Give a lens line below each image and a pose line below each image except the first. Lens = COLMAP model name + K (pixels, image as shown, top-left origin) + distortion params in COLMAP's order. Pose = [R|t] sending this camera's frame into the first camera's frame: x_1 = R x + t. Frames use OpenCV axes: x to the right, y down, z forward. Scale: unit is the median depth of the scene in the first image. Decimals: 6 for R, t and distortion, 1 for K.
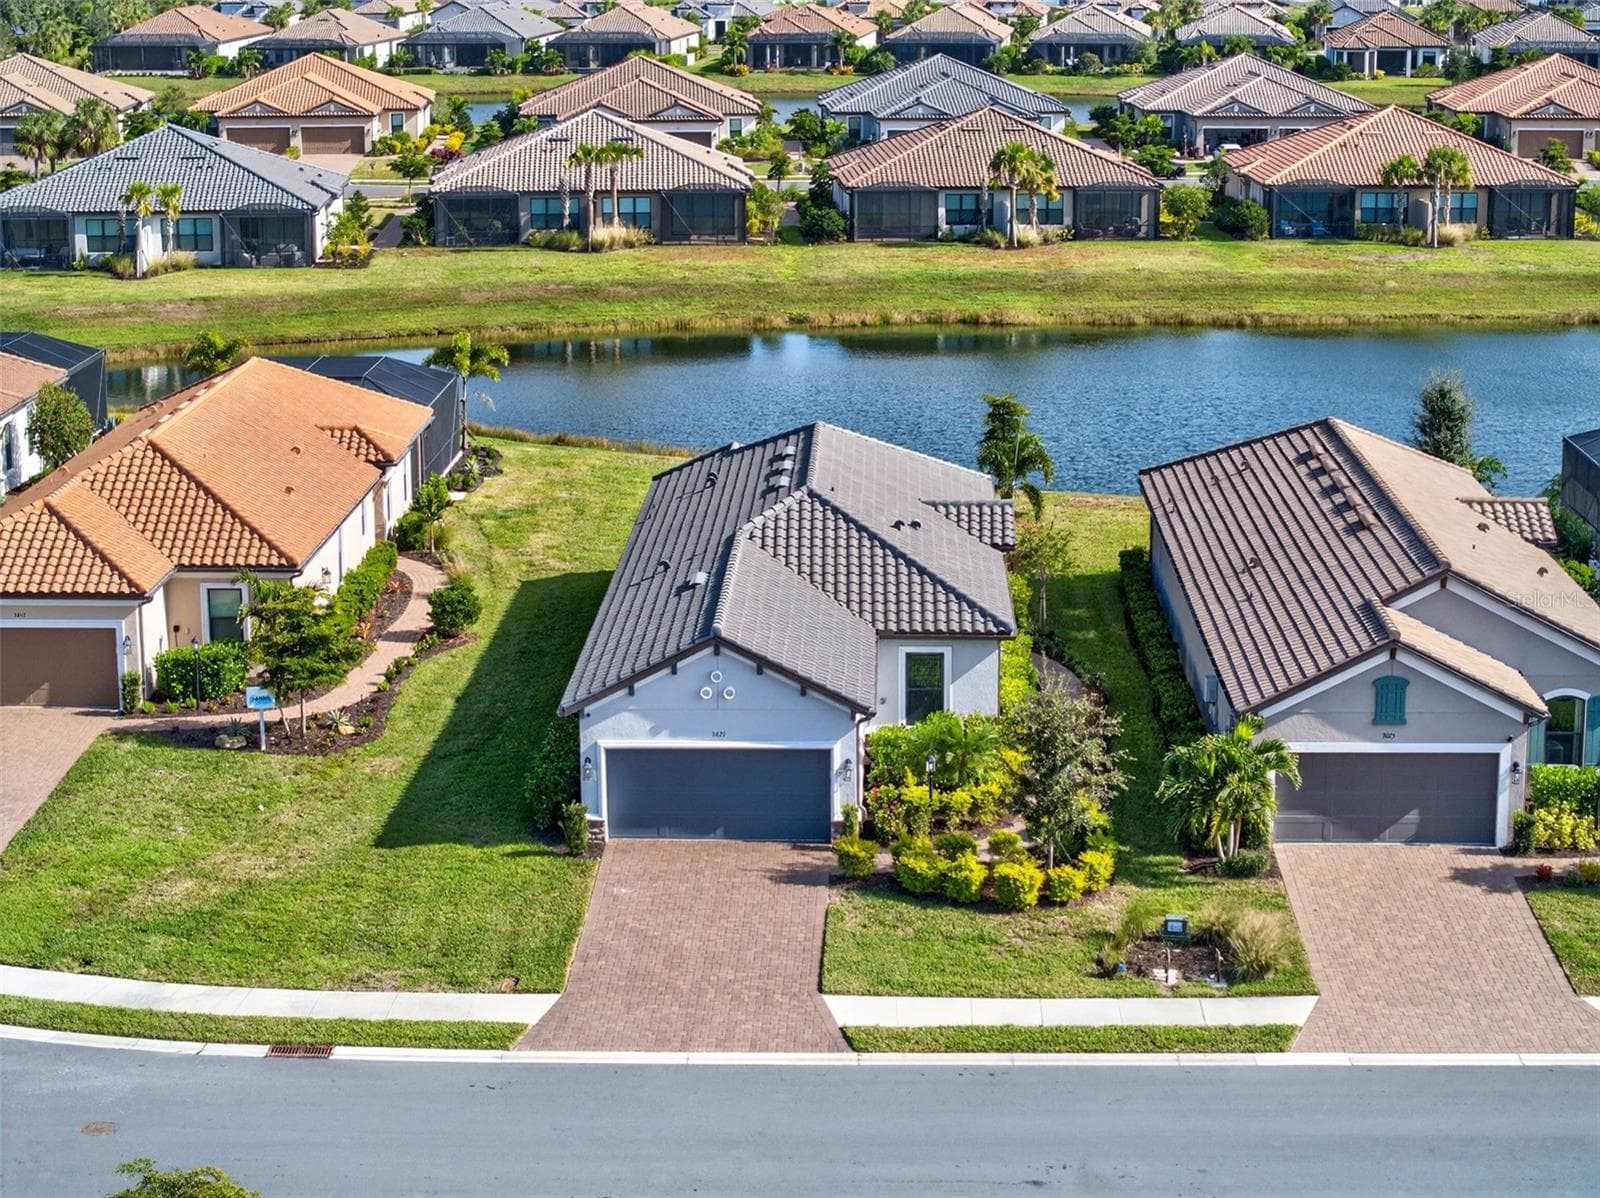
lens RADIAL K [[3224.6, 0, 800.0], [0, 3224.6, 599.0], [0, 0, 1]] dist [-0.251714, 1.599215]
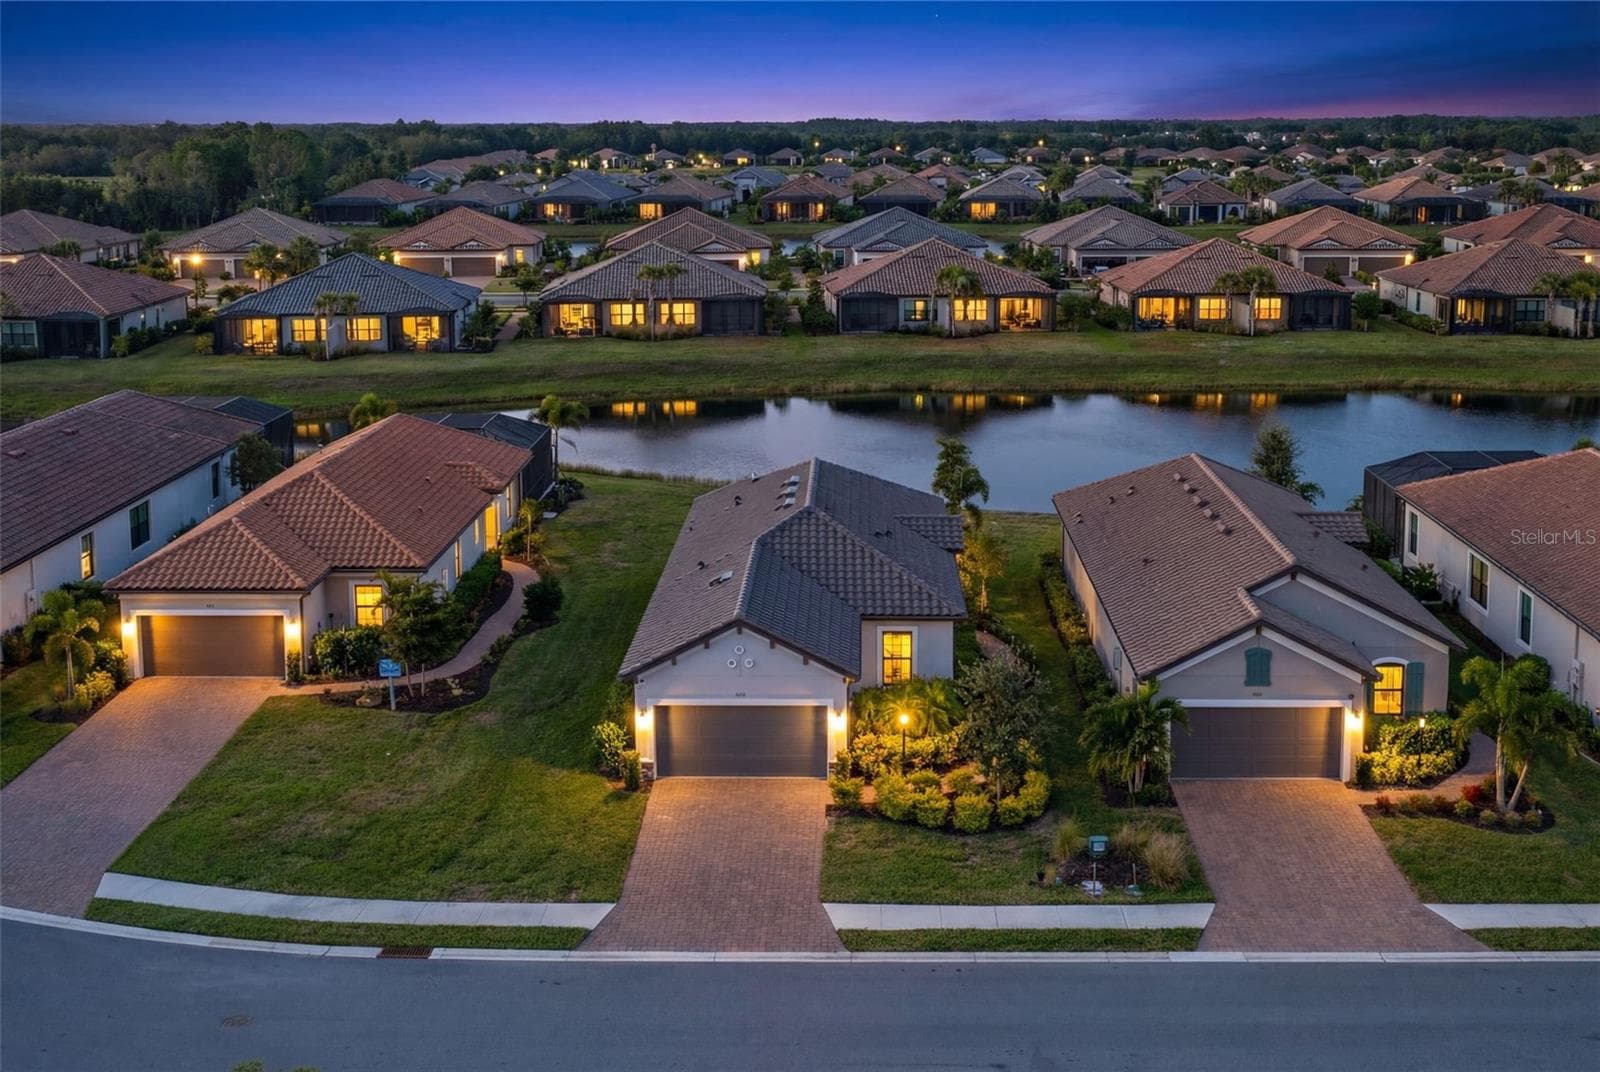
lens RADIAL K [[2156.6, 0, 800.0], [0, 2156.6, 536.0], [0, 0, 1]] dist [-0.006911, -0.019869]
pose [[0.999989, -0.004693, -0.000201, -0.000823], [0.004687, 0.999701, -0.023995, -0.001140], [0.000313, 0.023994, 0.999712, 0.114685]]
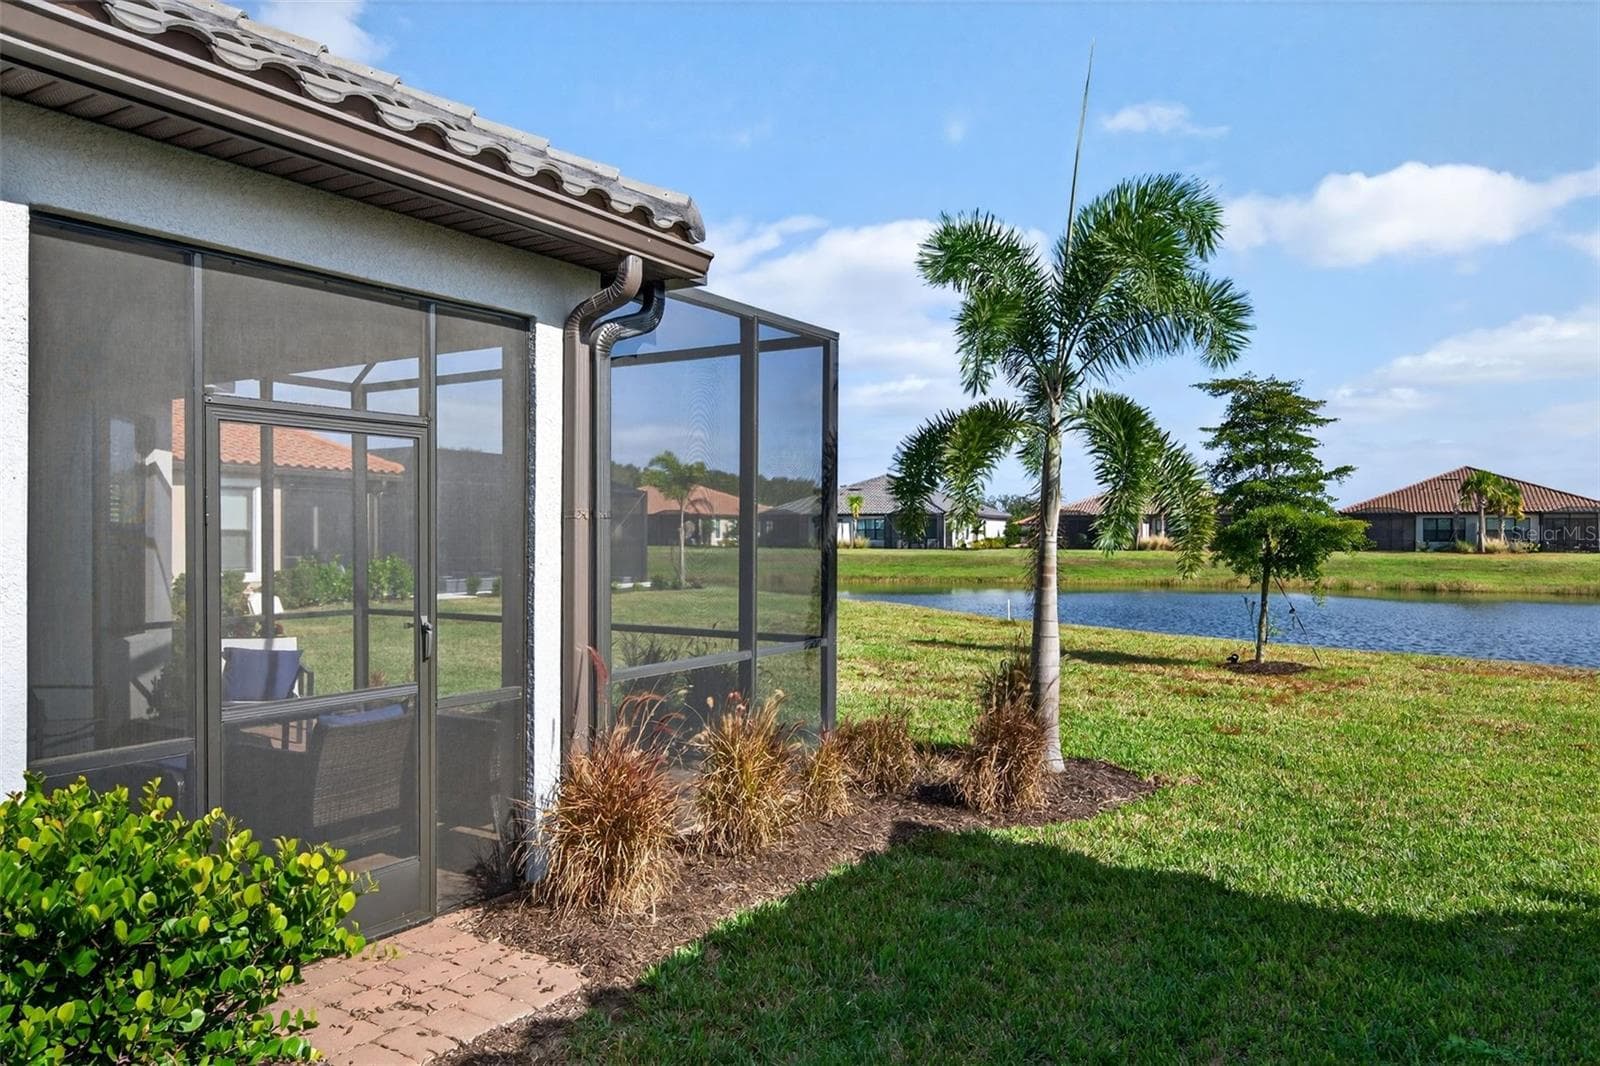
lens RADIAL K [[1049.4, 0, 800.0], [0, 1049.4, 533.0], [0, 0, 1]] dist [-0.002403, 0.000730]
pose [[0.858429, 0.004093, -0.512916, 0.108000], [-0.115658, 0.975760, -0.185782, -0.019923], [0.499723, 0.218803, 0.838094, 1.168821]]
